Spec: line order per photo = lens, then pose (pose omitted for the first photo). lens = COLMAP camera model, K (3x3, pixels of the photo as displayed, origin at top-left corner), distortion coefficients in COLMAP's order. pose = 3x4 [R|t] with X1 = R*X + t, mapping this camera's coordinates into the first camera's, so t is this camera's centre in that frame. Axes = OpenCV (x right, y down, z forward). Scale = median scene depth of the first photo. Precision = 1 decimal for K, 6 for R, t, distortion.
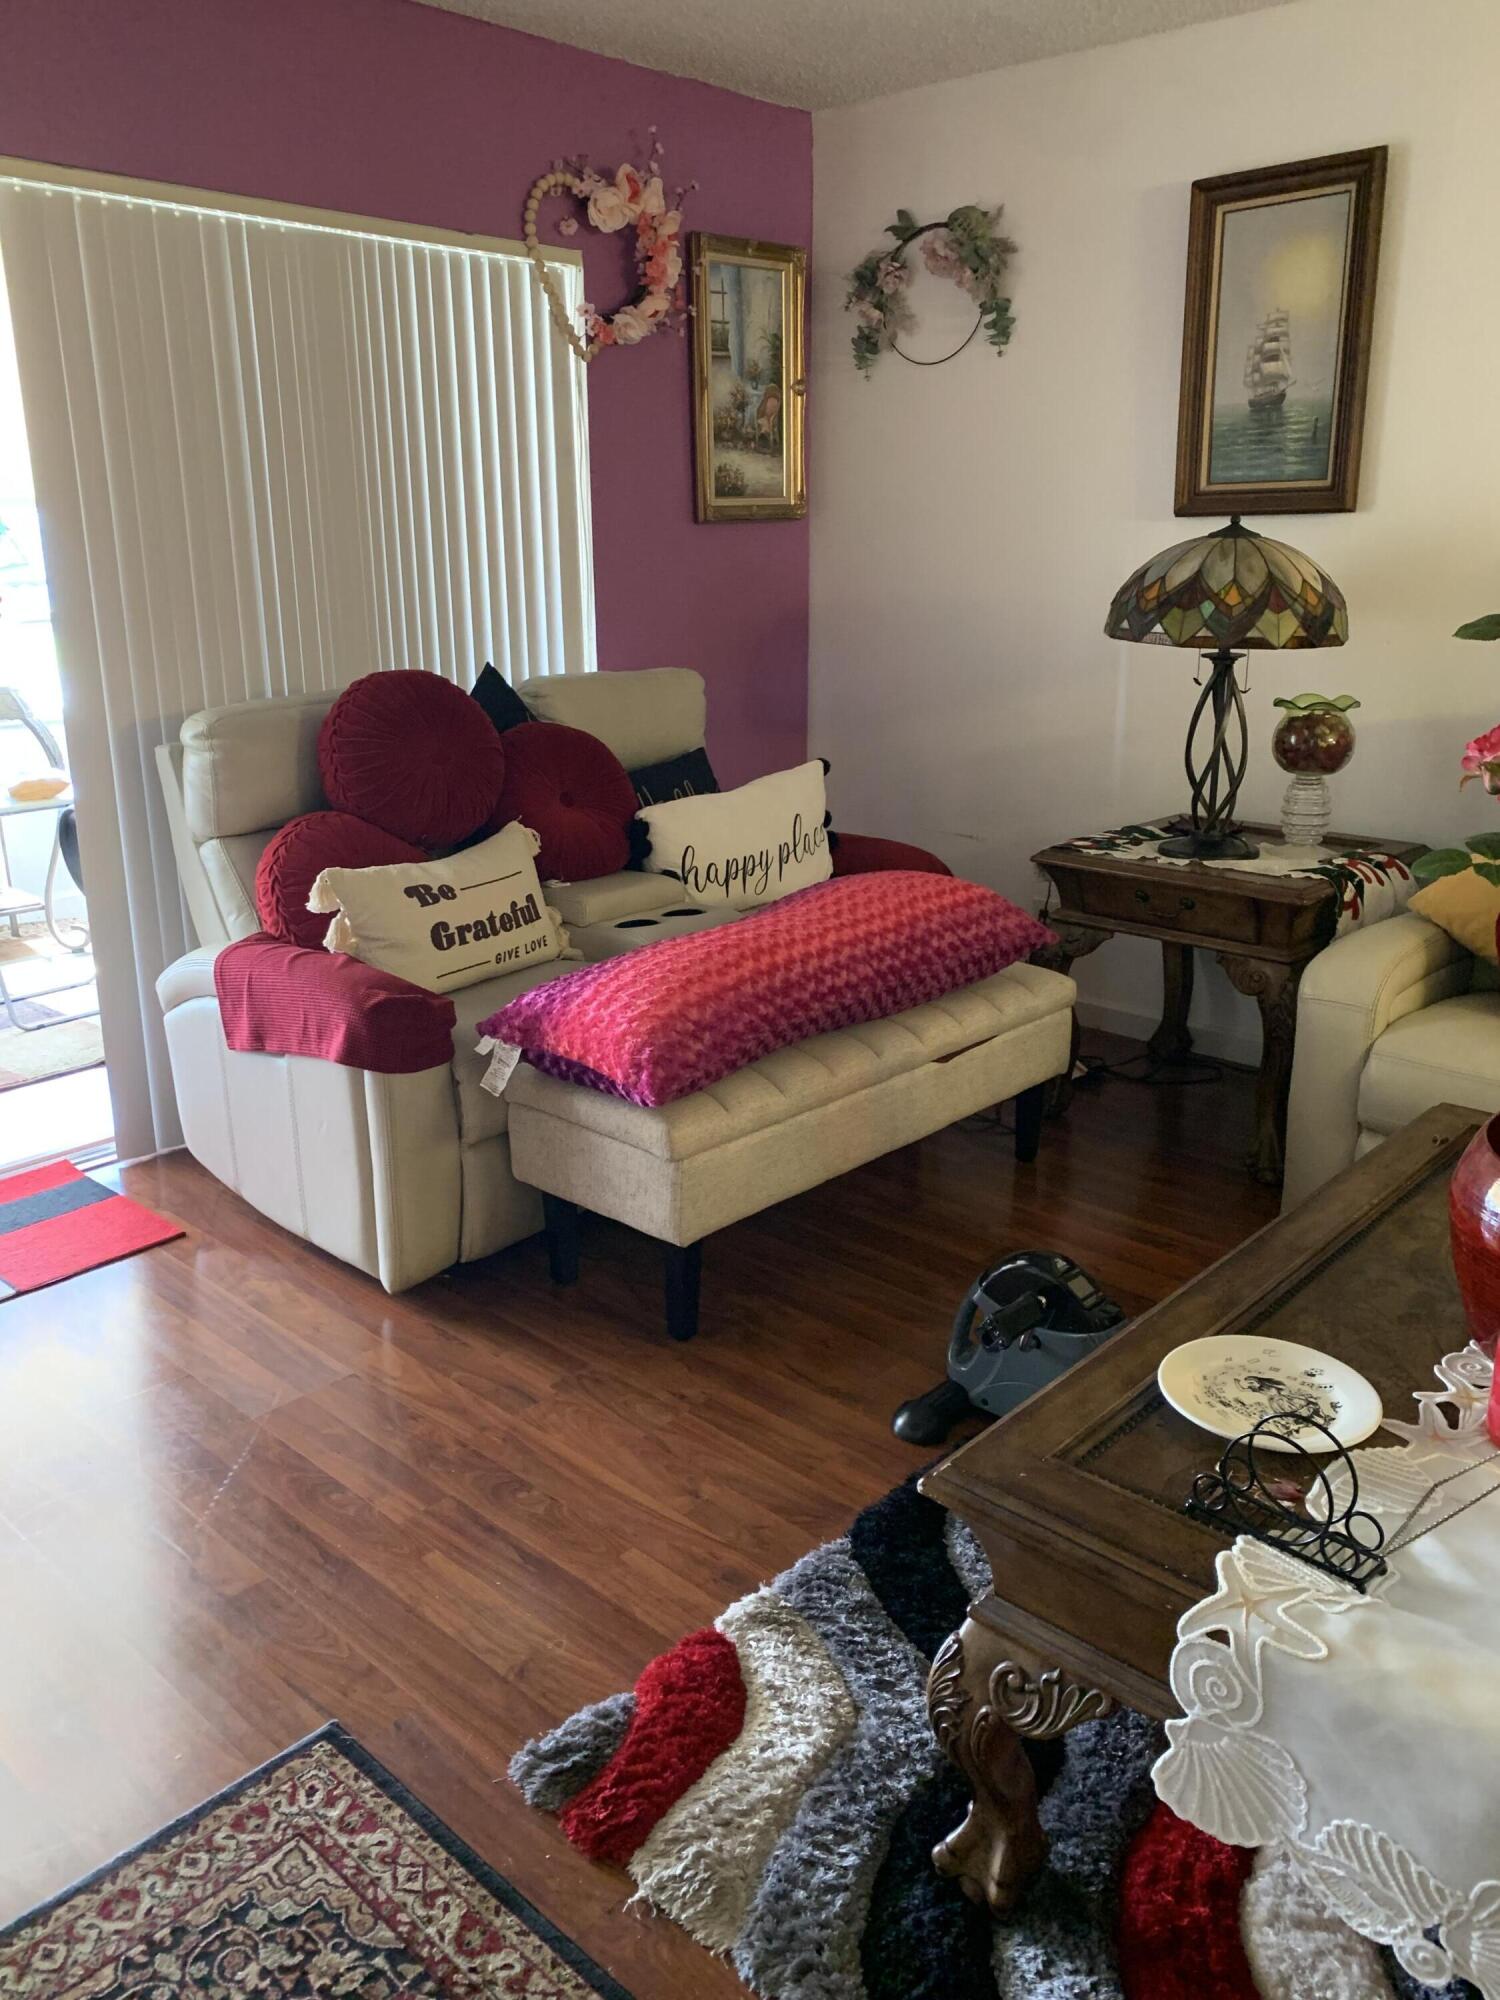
lens RADIAL K [[1517.6, 0, 744.4], [0, 1517.6, 991.4], [0, 0, 1]] dist [0.091644, -0.196344]
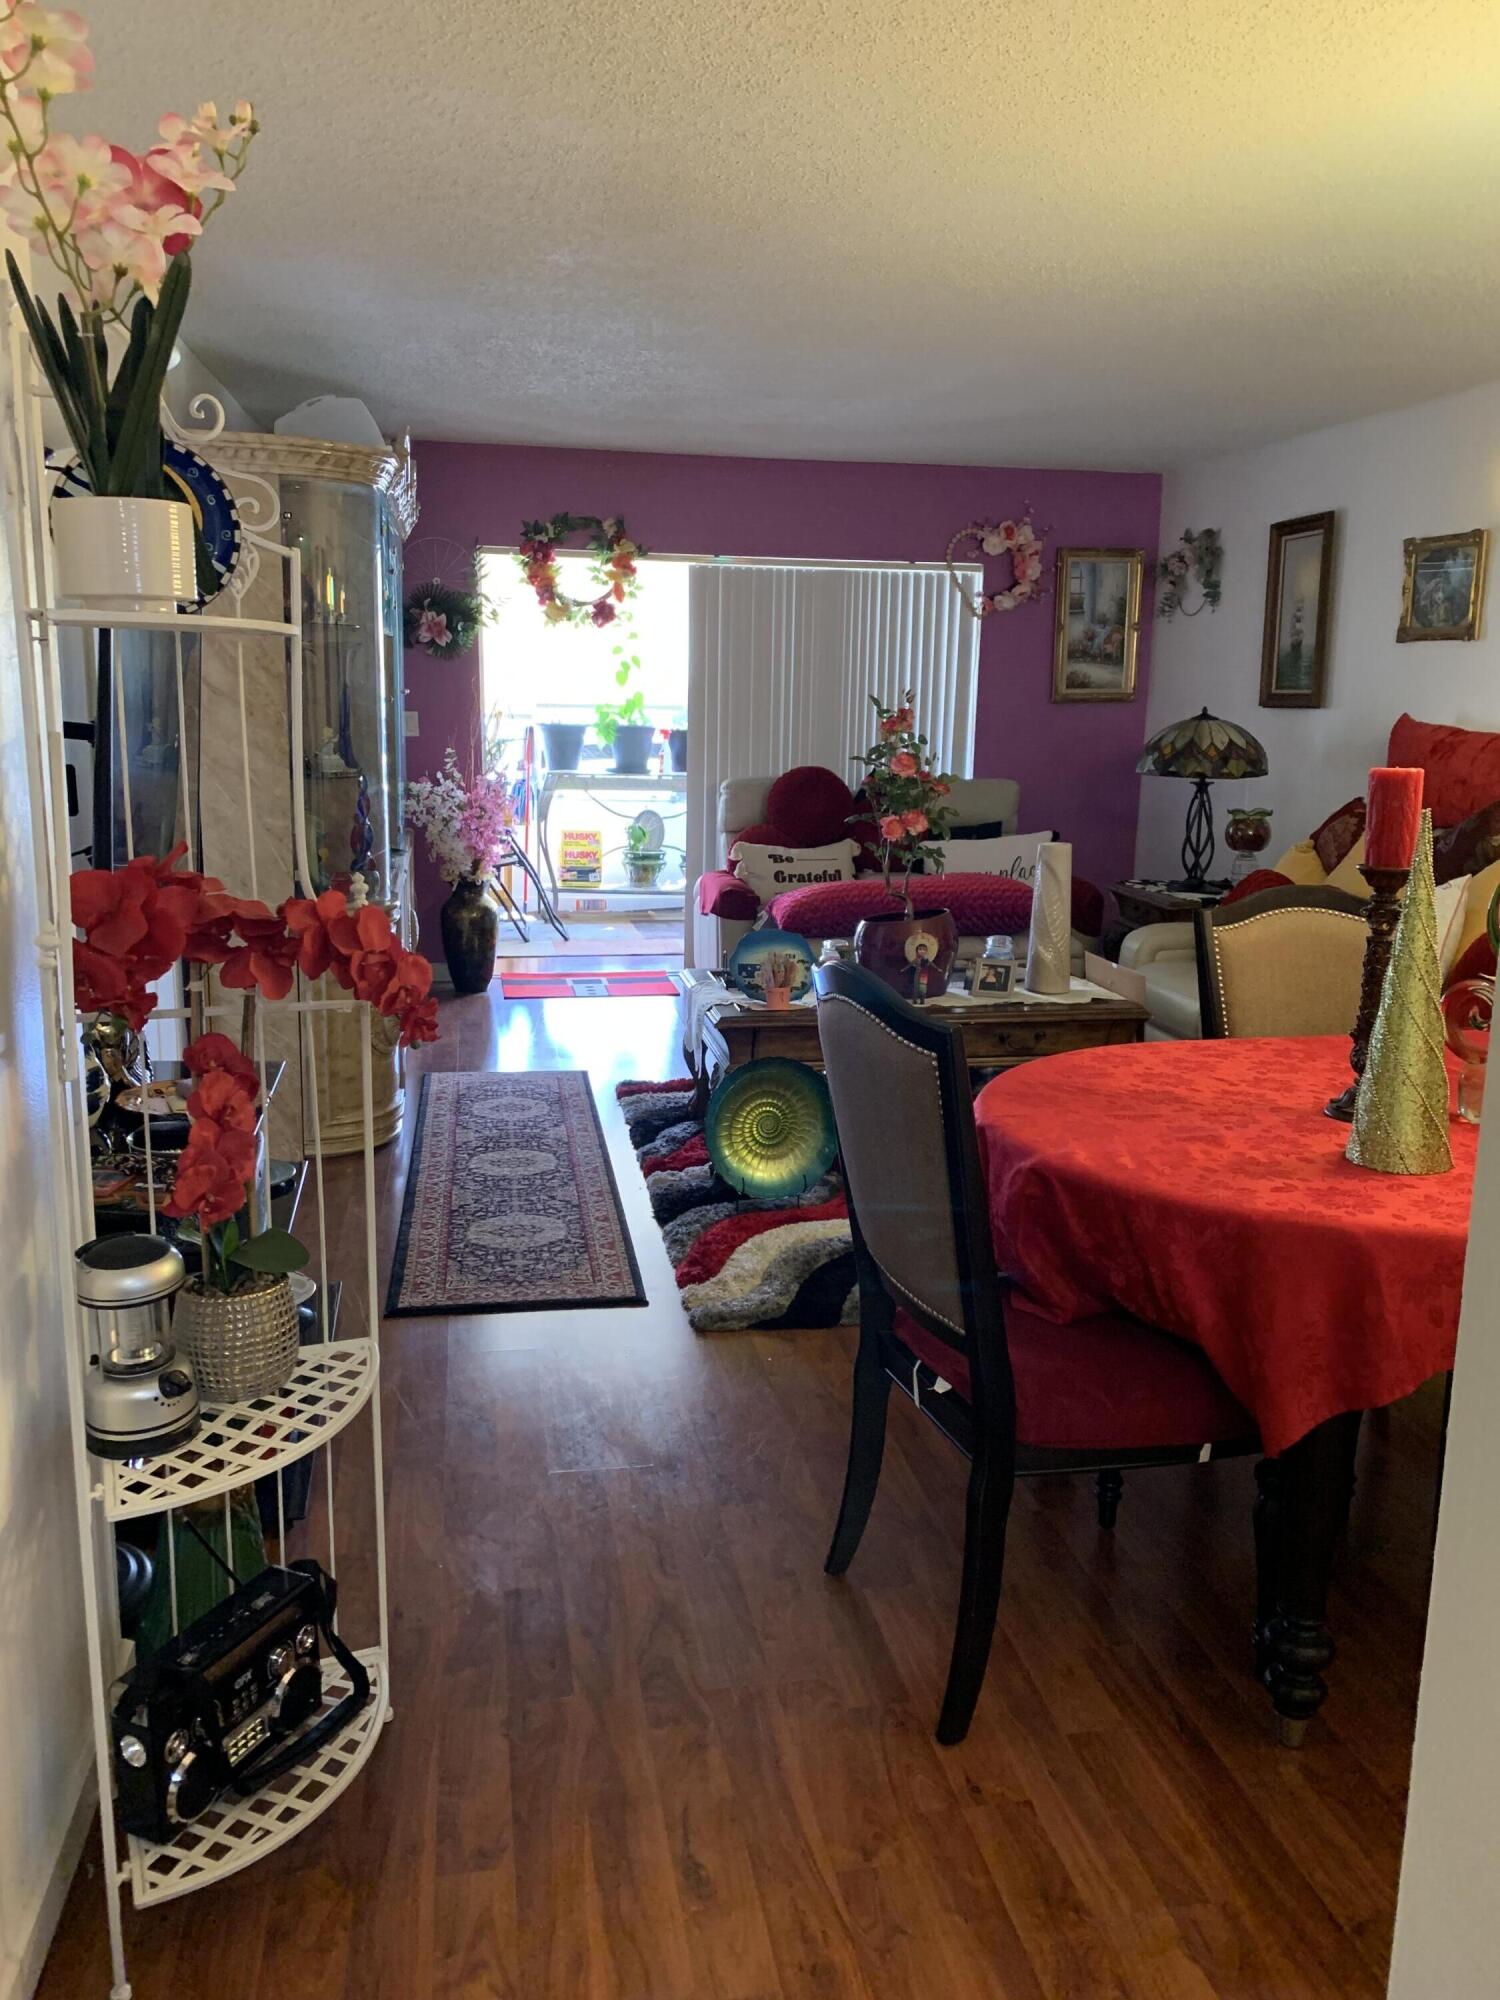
lens RADIAL K [[1517.6, 0, 744.4], [0, 1517.6, 991.4], [0, 0, 1]] dist [0.091644, -0.196344]
pose [[0.809933, 0.136728, -0.570364, 0.804646], [-0.191578, 0.980782, -0.036934, 0.168895], [0.554353, 0.139183, 0.820562, -0.656133]]
